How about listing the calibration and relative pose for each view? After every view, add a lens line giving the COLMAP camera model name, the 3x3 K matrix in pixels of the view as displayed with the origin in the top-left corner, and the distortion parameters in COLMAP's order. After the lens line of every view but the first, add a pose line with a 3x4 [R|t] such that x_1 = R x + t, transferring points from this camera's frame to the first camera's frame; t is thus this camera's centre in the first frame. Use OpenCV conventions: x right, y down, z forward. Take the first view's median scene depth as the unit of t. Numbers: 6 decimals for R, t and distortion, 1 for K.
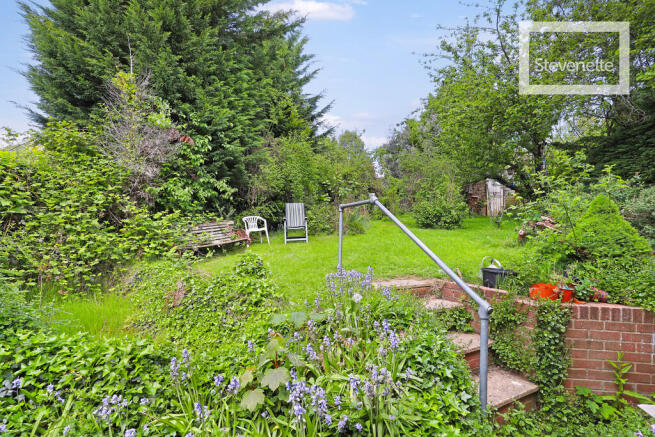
lens RADIAL K [[306.3, 0, 327.5], [0, 306.3, 218.5], [0, 0, 1]] dist [0.000092, 0.000298]
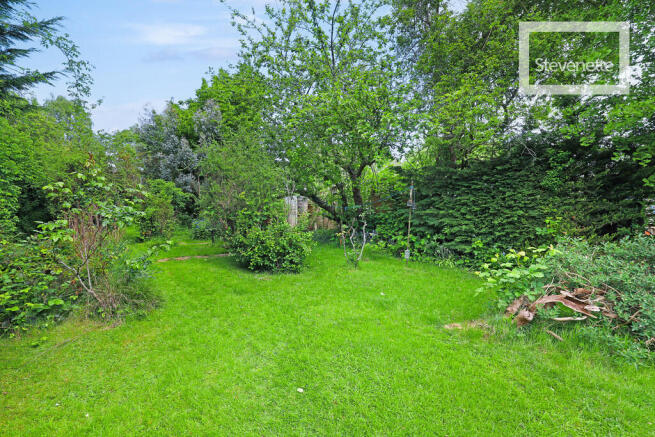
lens RADIAL K [[306.3, 0, 327.5], [0, 306.3, 218.5], [0, 0, 1]] dist [0.000092, 0.000298]
pose [[0.700571, 0.006890, 0.713550, -0.033050], [-0.006852, 0.999972, -0.002929, -0.073656], [-0.713550, -0.002837, 0.700599, 0.428454]]
